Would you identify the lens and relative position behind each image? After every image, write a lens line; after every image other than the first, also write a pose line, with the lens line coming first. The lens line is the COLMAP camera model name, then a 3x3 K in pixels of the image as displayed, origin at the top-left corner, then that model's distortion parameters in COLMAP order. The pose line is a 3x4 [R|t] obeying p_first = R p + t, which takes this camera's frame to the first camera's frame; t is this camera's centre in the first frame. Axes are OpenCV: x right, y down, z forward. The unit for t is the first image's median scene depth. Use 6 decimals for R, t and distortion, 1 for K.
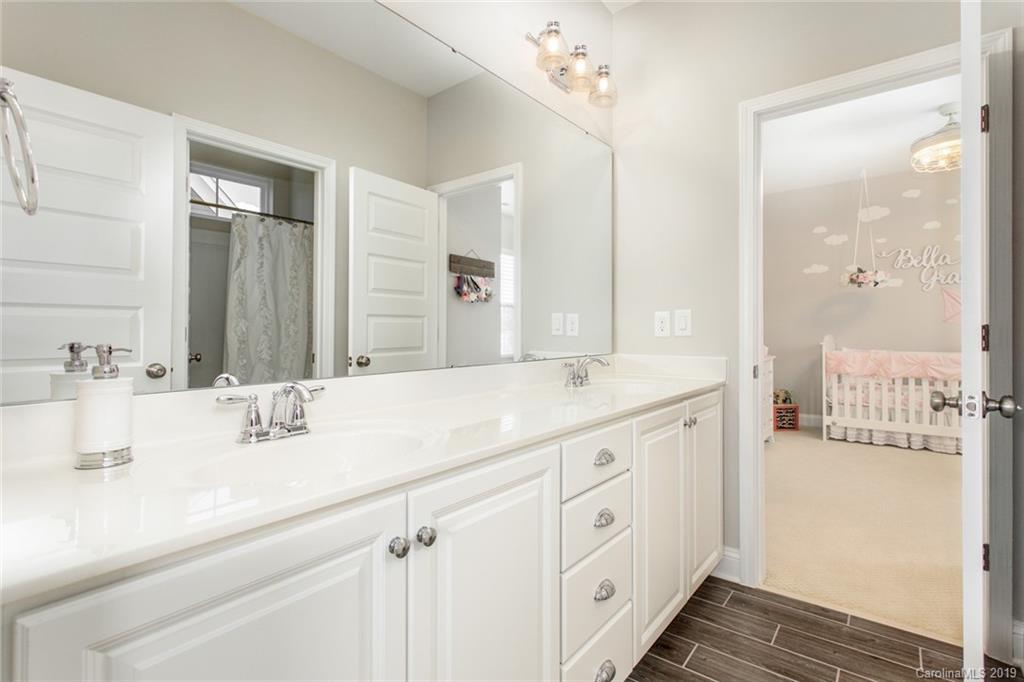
lens RADIAL K [[497.1, 0, 513.3], [0, 497.1, 335.8], [0, 0, 1]] dist [0.006677, 0.001137]
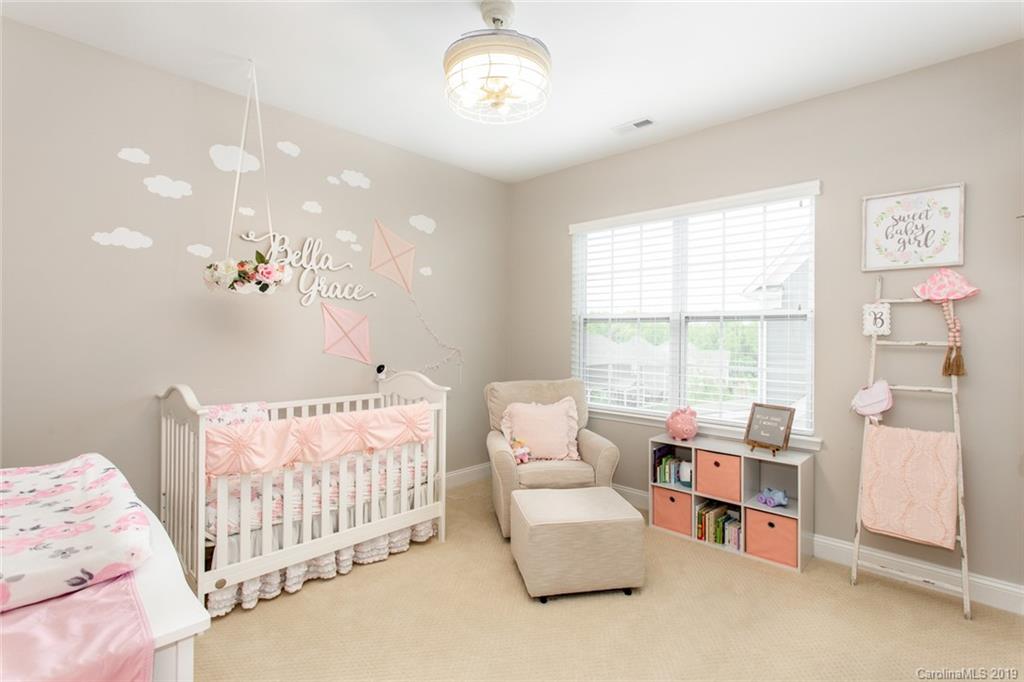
lens RADIAL K [[497.1, 0, 513.8], [0, 497.1, 338.2], [0, 0, 1]] dist [0.006677, 0.001137]
pose [[0.111830, 0.002358, 0.993725, 0.217780], [-0.003862, 0.999991, -0.001938, -0.048534], [-0.993720, -0.003621, 0.111838, 0.678645]]
